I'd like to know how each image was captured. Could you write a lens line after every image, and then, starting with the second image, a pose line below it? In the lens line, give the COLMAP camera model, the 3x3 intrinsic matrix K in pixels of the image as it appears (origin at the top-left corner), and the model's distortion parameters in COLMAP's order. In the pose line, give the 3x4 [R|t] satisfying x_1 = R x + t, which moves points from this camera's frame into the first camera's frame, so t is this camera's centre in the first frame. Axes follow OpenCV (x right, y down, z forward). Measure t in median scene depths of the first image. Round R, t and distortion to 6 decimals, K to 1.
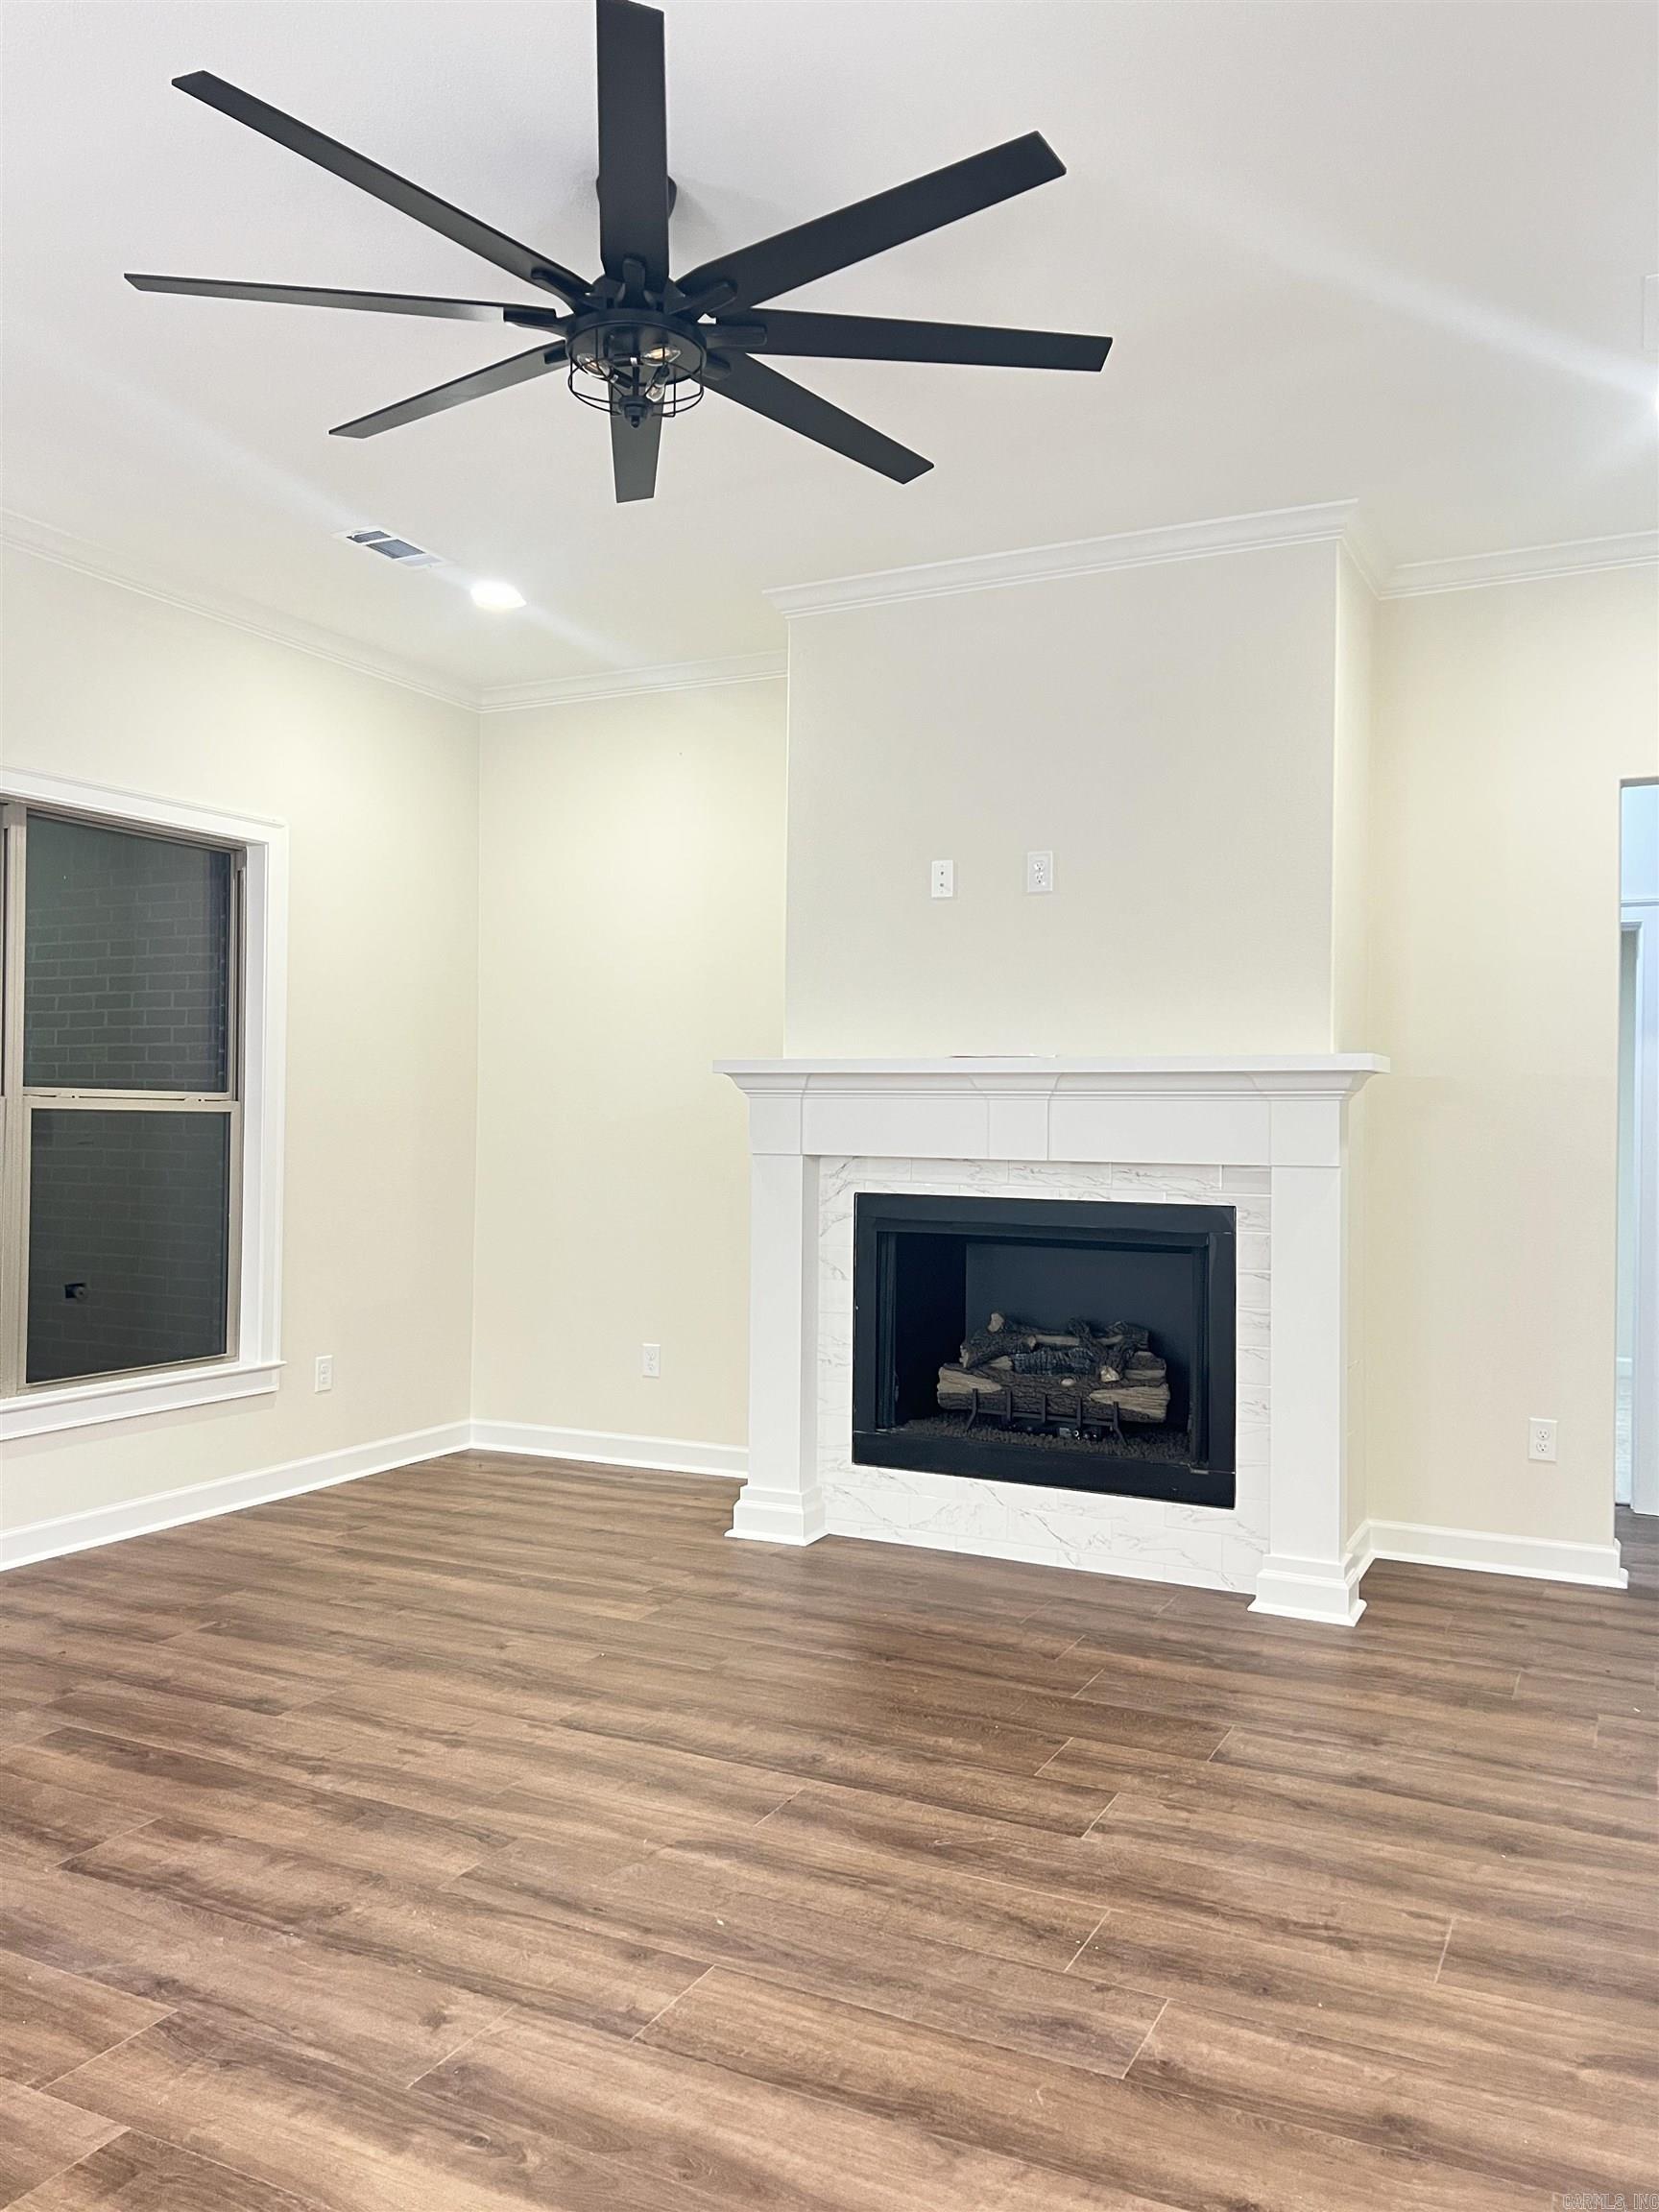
lens RADIAL K [[1671.8, 0, 842.1], [0, 1671.8, 1101.3], [0, 0, 1]] dist [0.051331, -0.055517]
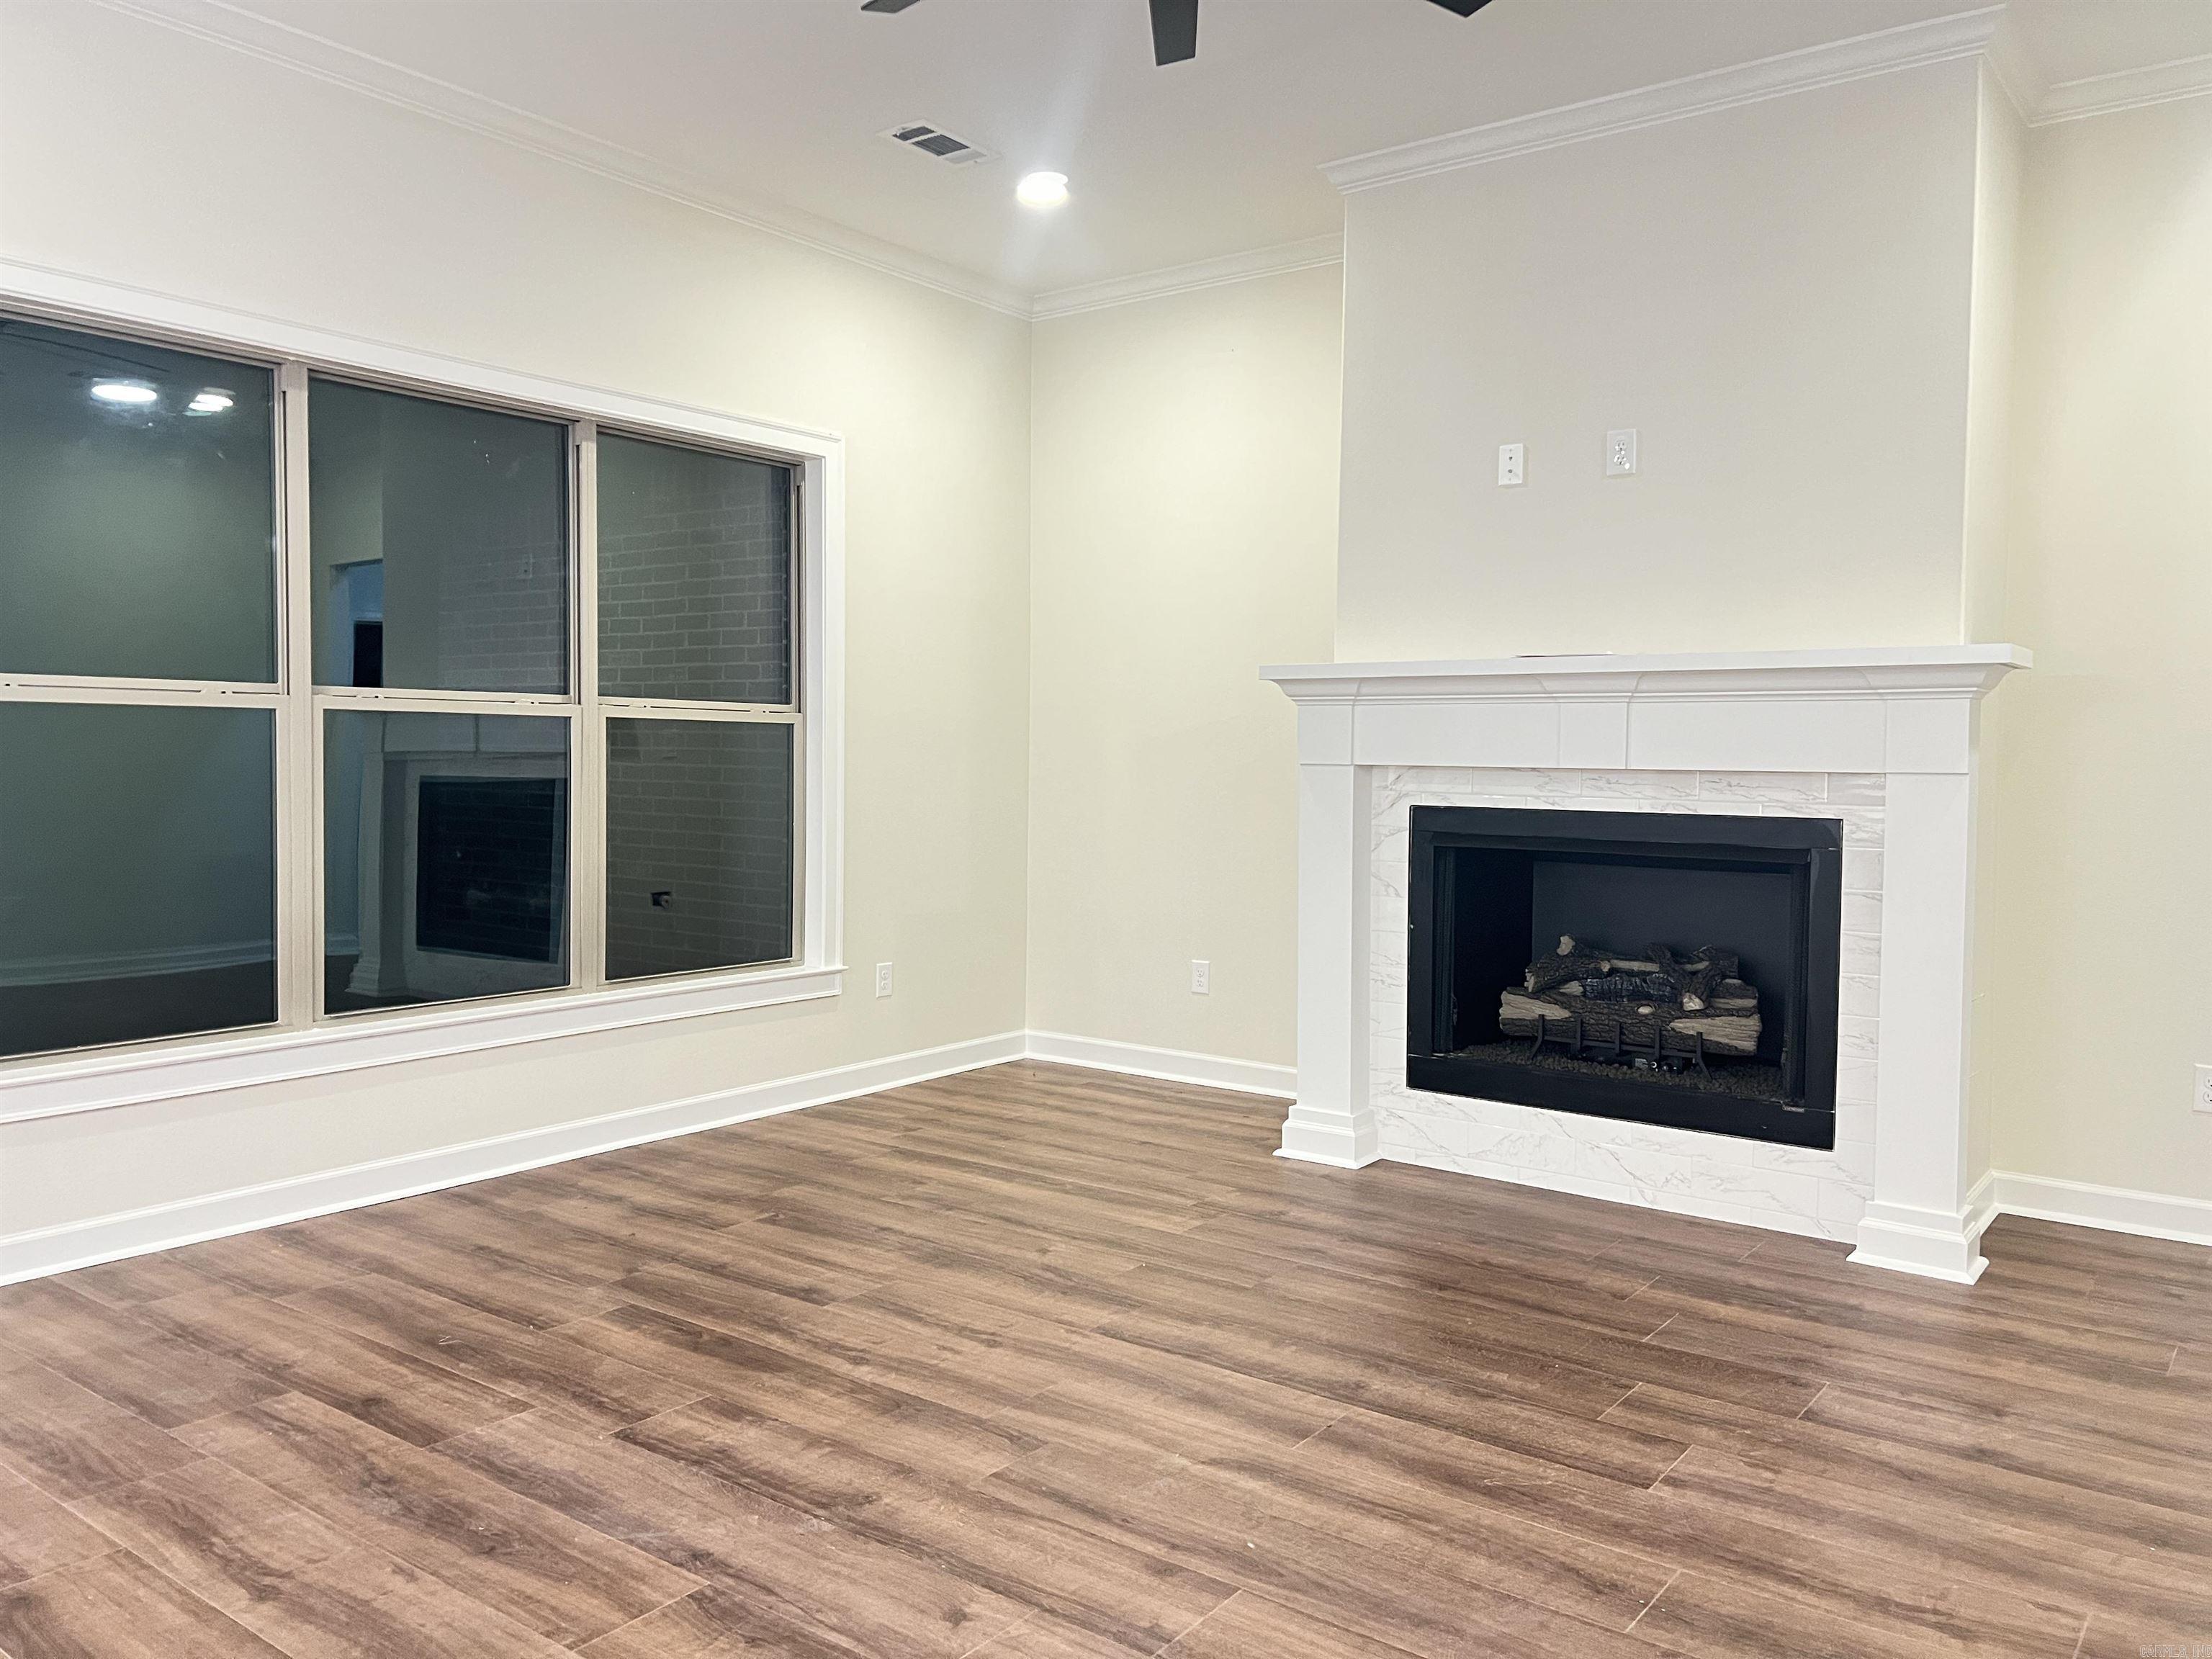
lens RADIAL K [[1671.8, 0, 1101.1], [0, 1671.8, 811.5], [0, 0, 1]] dist [0.051331, -0.055517]
pose [[0.983022, 0.006603, -0.183371, 0.010390], [0.001806, 0.998956, 0.045656, 0.017792], [0.183481, -0.045212, 0.981983, 0.042095]]
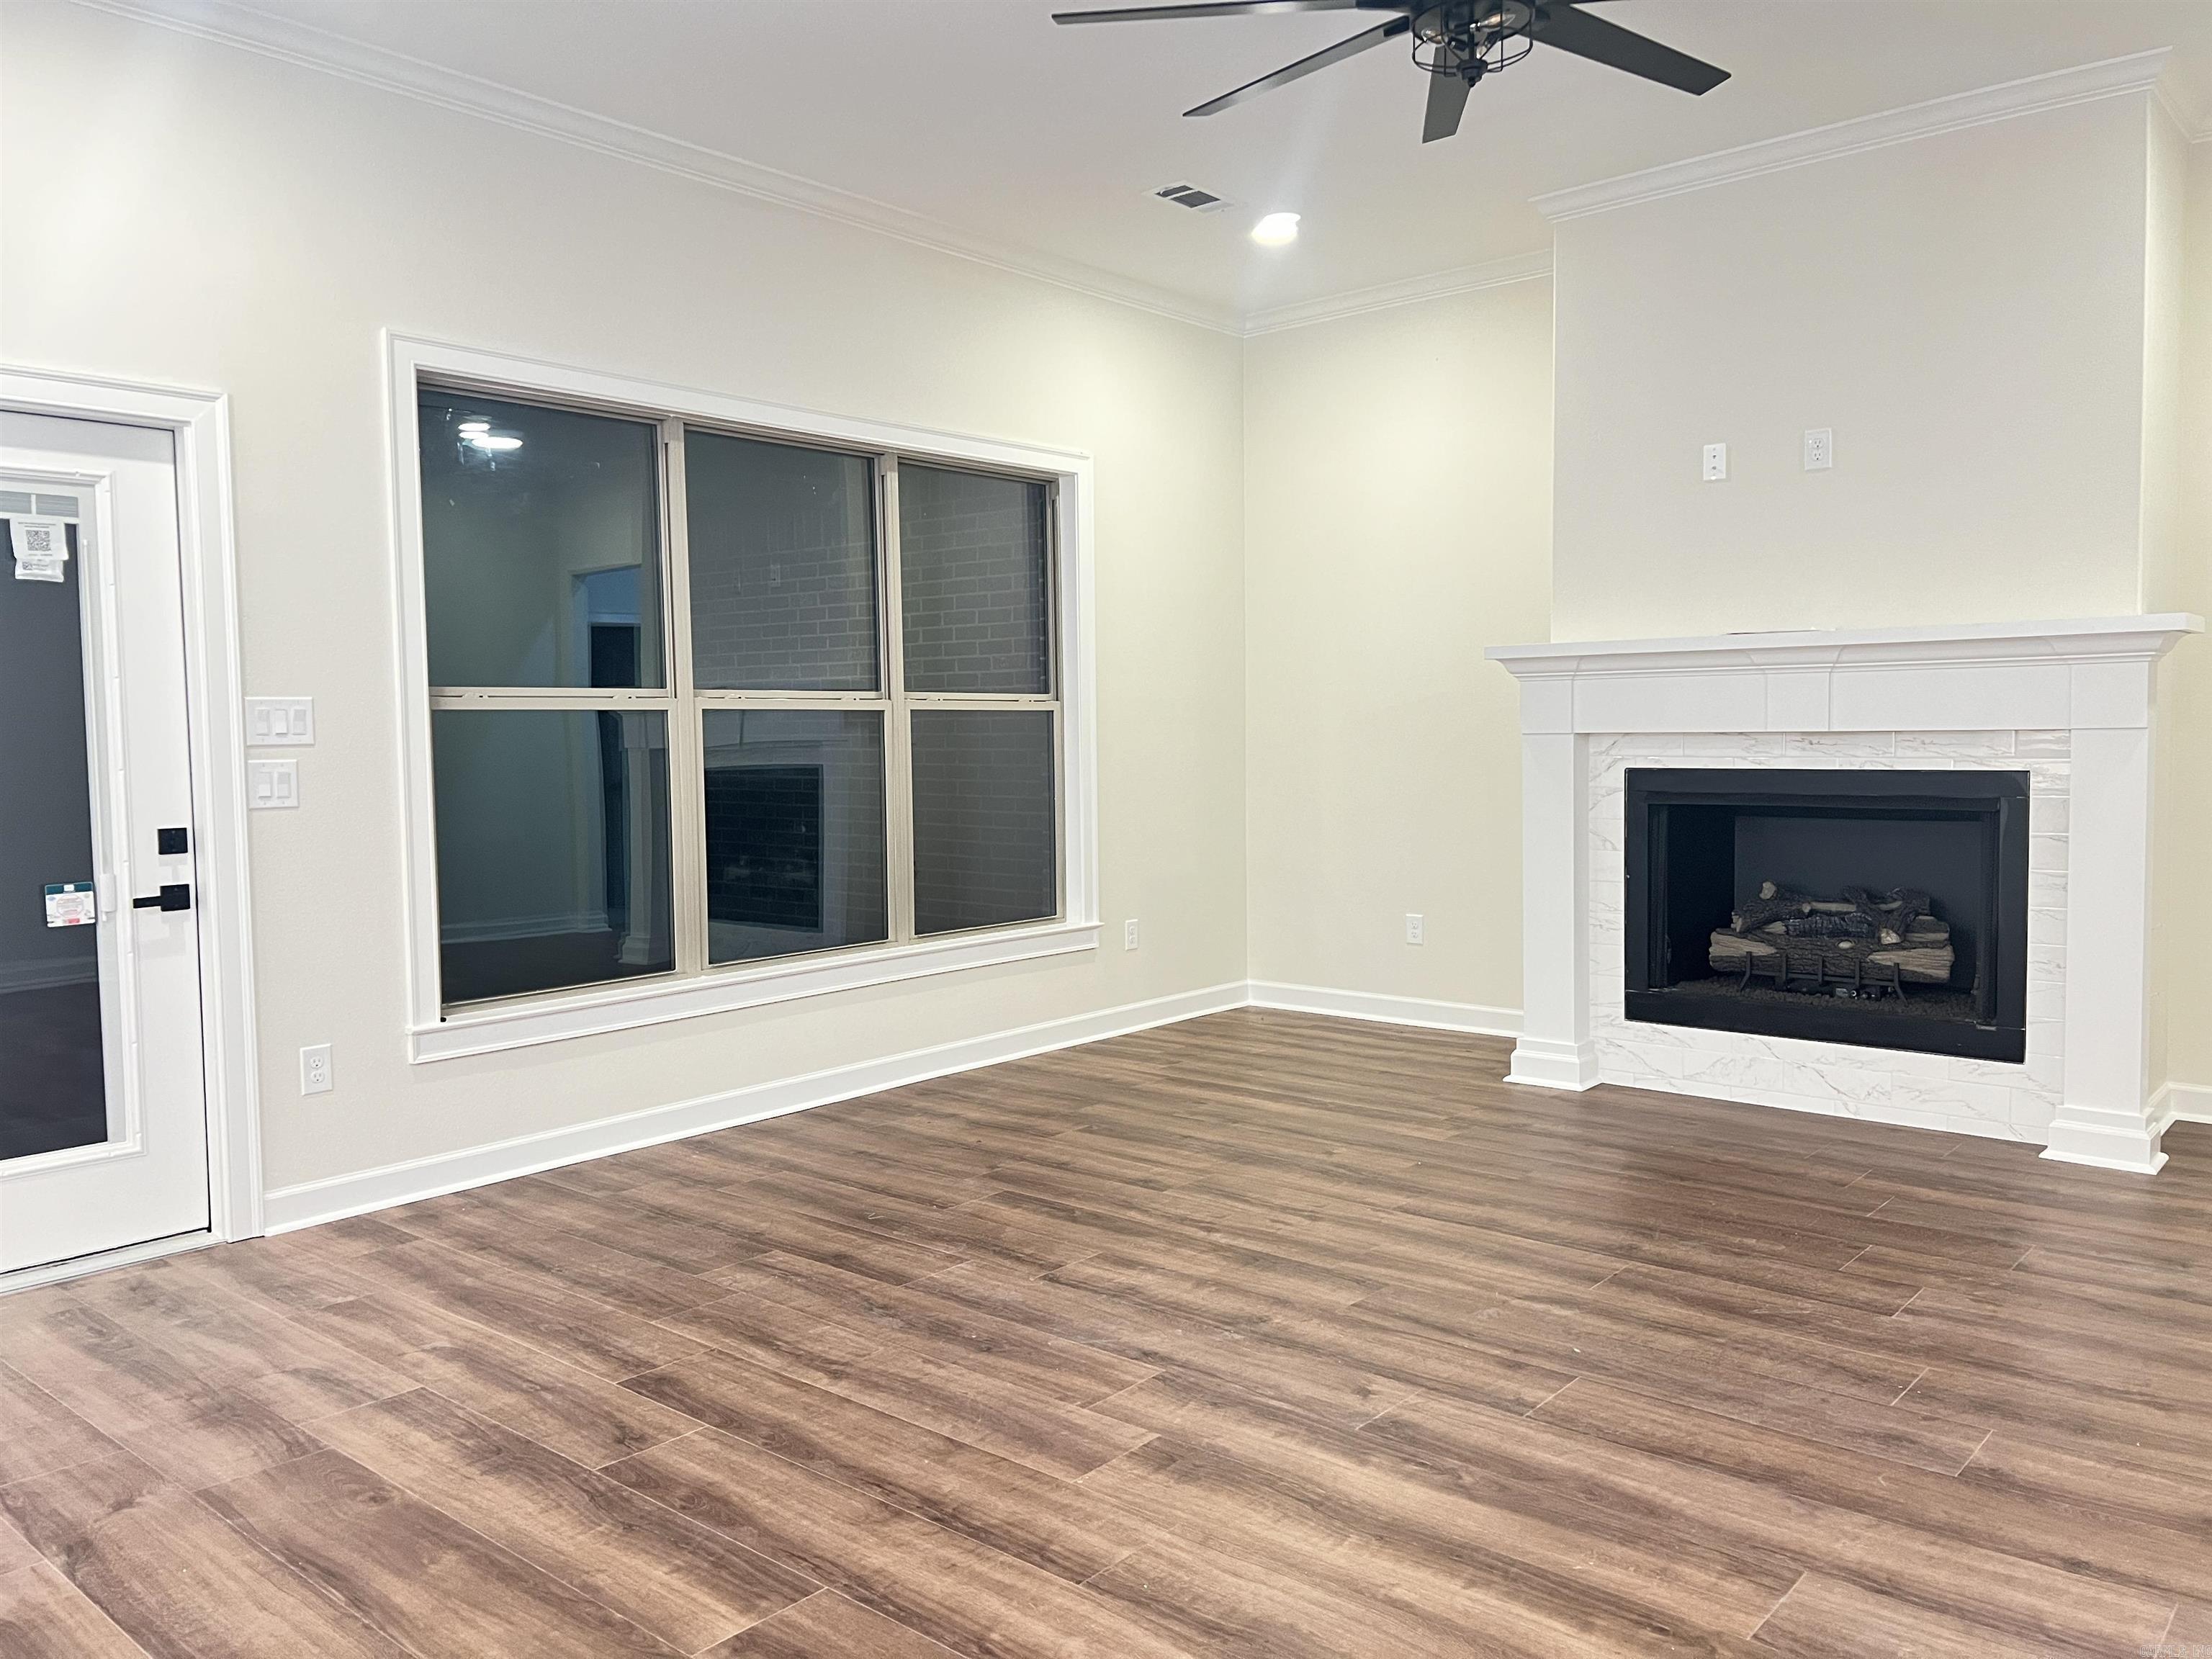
lens RADIAL K [[1671.8, 0, 1094.3], [0, 1671.8, 820.2], [0, 0, 1]] dist [0.051331, -0.055517]
pose [[0.968033, -0.010726, -0.250593, -0.062971], [0.027818, 0.997513, 0.064765, 0.011114], [0.249275, -0.069666, 0.965924, -0.145184]]
